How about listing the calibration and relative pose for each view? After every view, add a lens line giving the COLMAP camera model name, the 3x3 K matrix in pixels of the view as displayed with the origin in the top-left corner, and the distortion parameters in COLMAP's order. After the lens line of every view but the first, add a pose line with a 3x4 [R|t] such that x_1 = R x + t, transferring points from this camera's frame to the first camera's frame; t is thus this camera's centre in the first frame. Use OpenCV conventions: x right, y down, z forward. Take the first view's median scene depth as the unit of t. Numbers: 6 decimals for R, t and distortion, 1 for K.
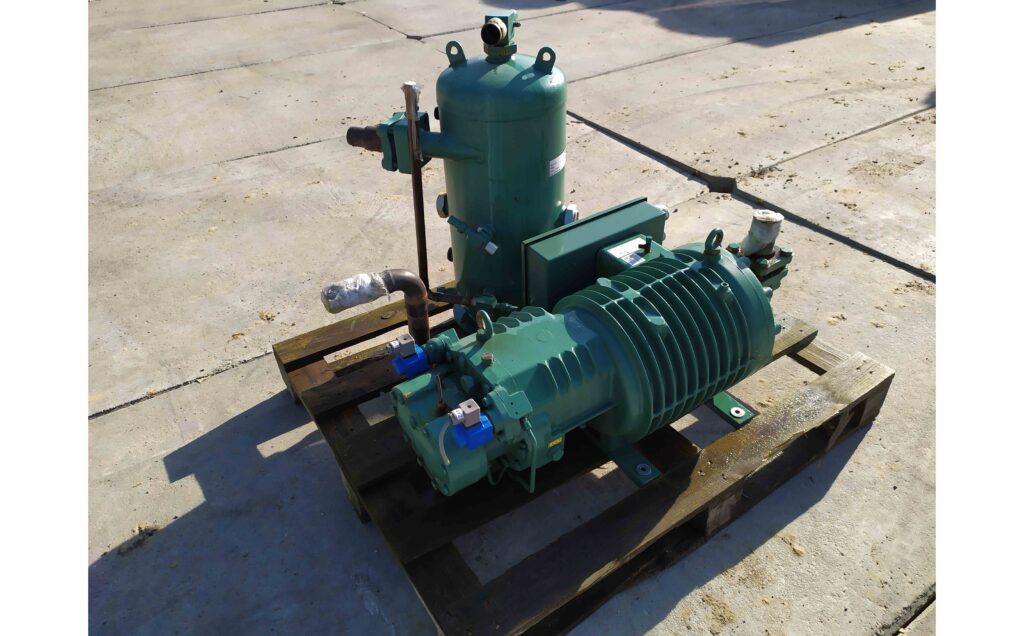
lens RADIAL K [[653.5, 0, 510.0], [0, 653.5, 322.1], [0, 0, 1]] dist [0.028910, -0.005666]
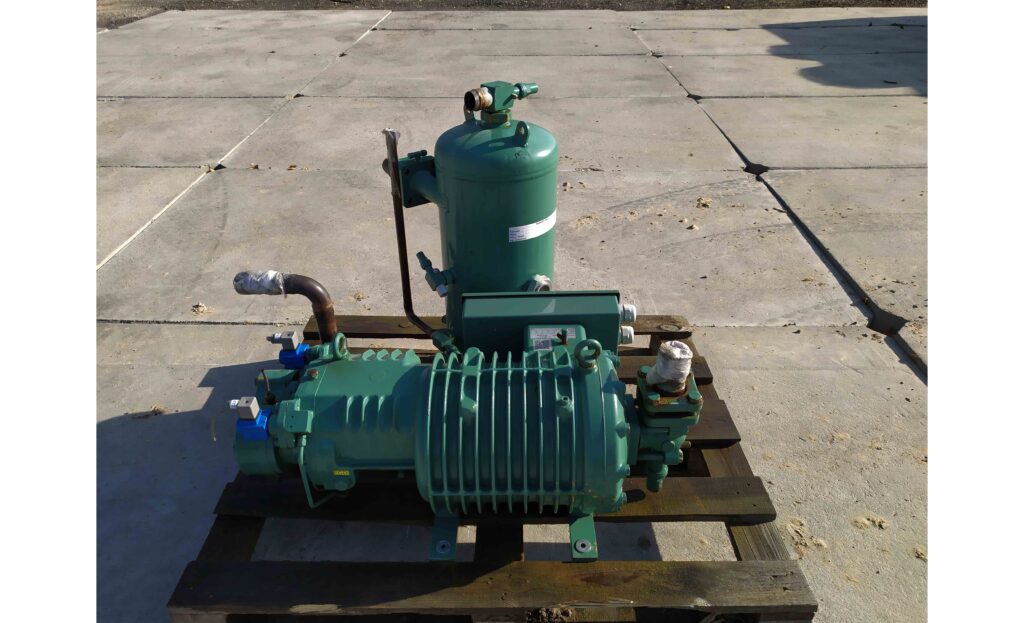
lens RADIAL K [[643.6, 0, 507.9], [0, 643.6, 303.6], [0, 0, 1]] dist [0.018952, -0.000071]
pose [[0.822439, 0.310047, -0.476933, 0.485026], [-0.345293, 0.938382, 0.014594, -0.124797], [0.452070, 0.152679, 0.878819, 0.112468]]
